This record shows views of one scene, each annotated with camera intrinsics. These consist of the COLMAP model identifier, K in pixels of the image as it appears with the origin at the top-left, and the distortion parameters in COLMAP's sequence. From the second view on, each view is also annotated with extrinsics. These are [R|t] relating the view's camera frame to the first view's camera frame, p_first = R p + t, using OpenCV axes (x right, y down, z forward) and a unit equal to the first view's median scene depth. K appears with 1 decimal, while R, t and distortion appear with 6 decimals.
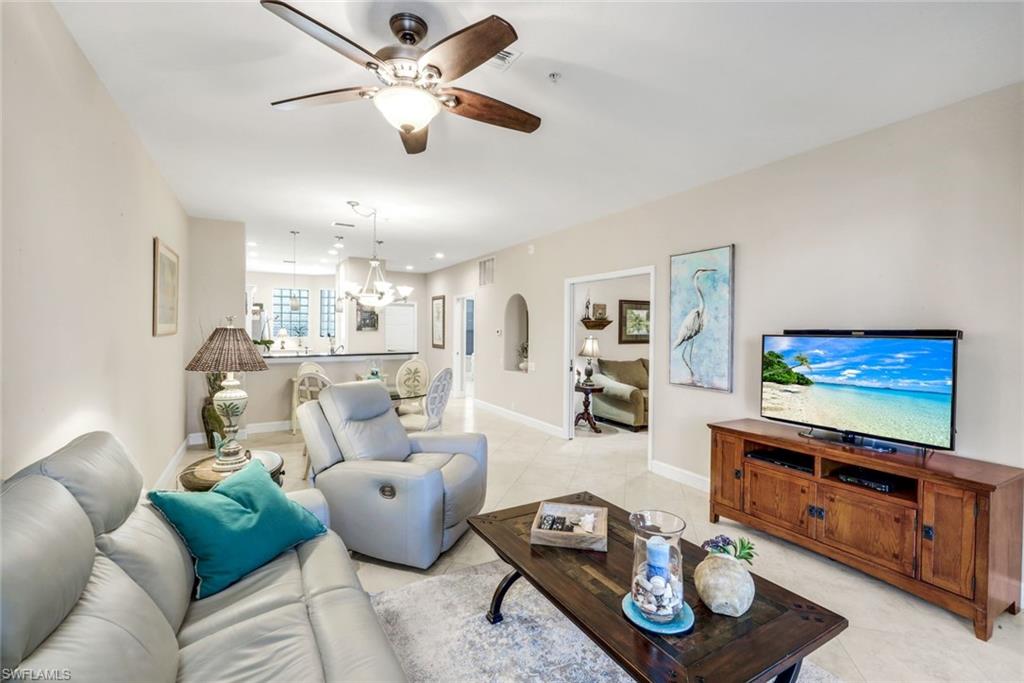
lens RADIAL K [[454.4, 0, 510.1], [0, 454.4, 337.4], [0, 0, 1]] dist [0.007252, -0.000607]
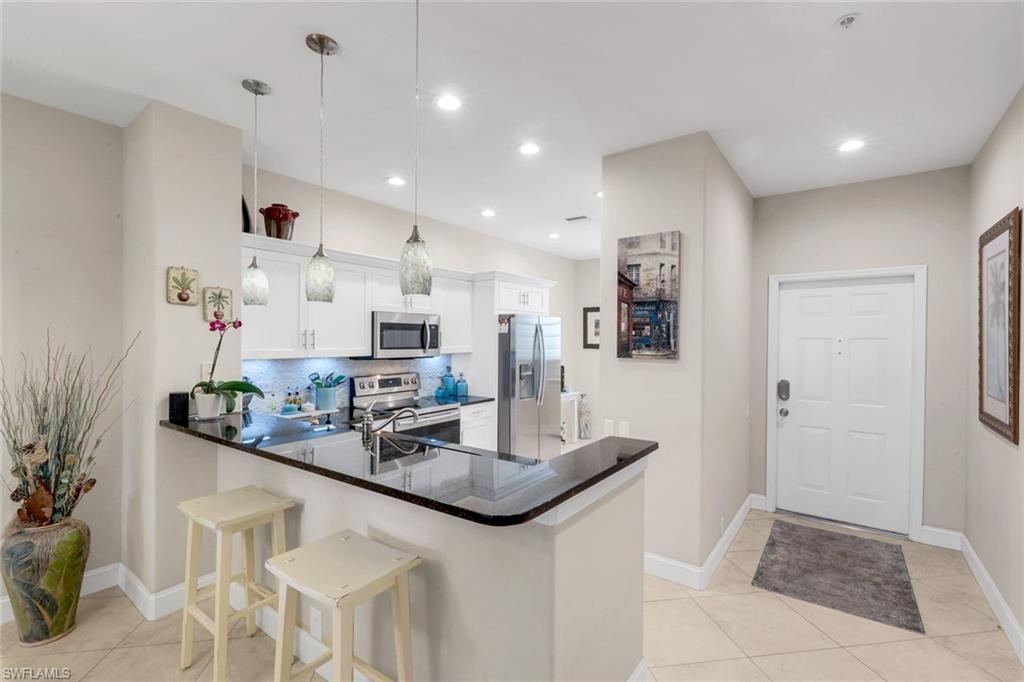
lens RADIAL K [[454.4, 0, 511.1], [0, 454.4, 342.4], [0, 0, 1]] dist [0.007252, -0.000607]
pose [[0.405046, 0.000331, -0.914296, -0.043811], [-0.019486, 0.999776, -0.008270, -0.021782], [0.914089, 0.021166, 0.404962, 0.764052]]
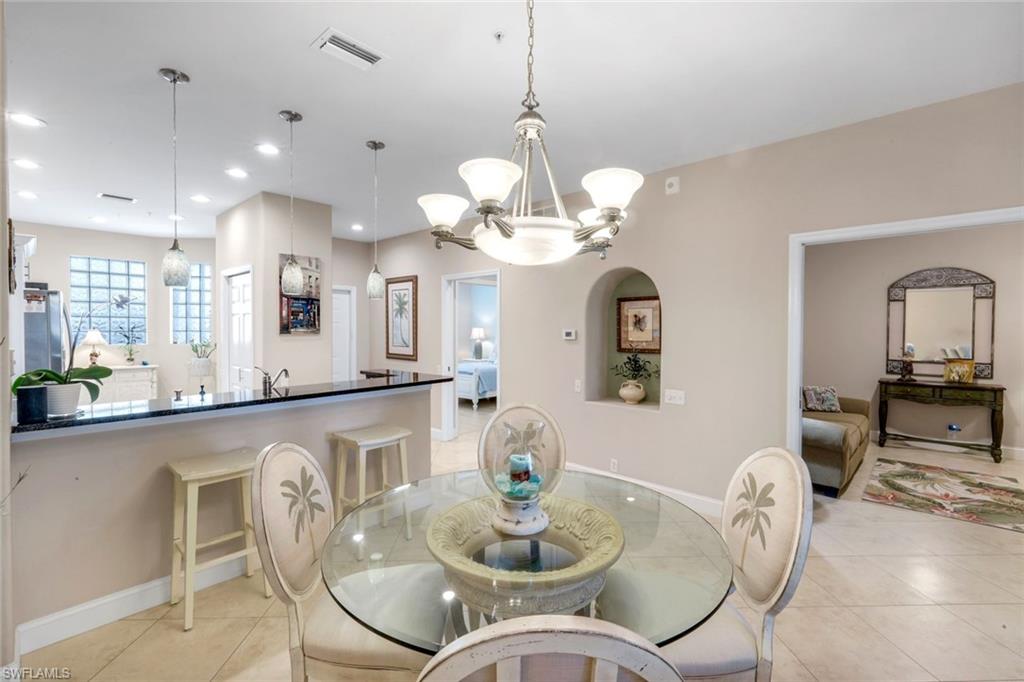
lens RADIAL K [[454.4, 0, 509.4], [0, 454.4, 338.1], [0, 0, 1]] dist [0.007252, -0.000607]
pose [[0.952881, -0.011771, 0.303117, -0.239499], [0.010049, 0.999923, 0.007239, -0.011104], [-0.303179, -0.003852, 0.952926, 0.409845]]
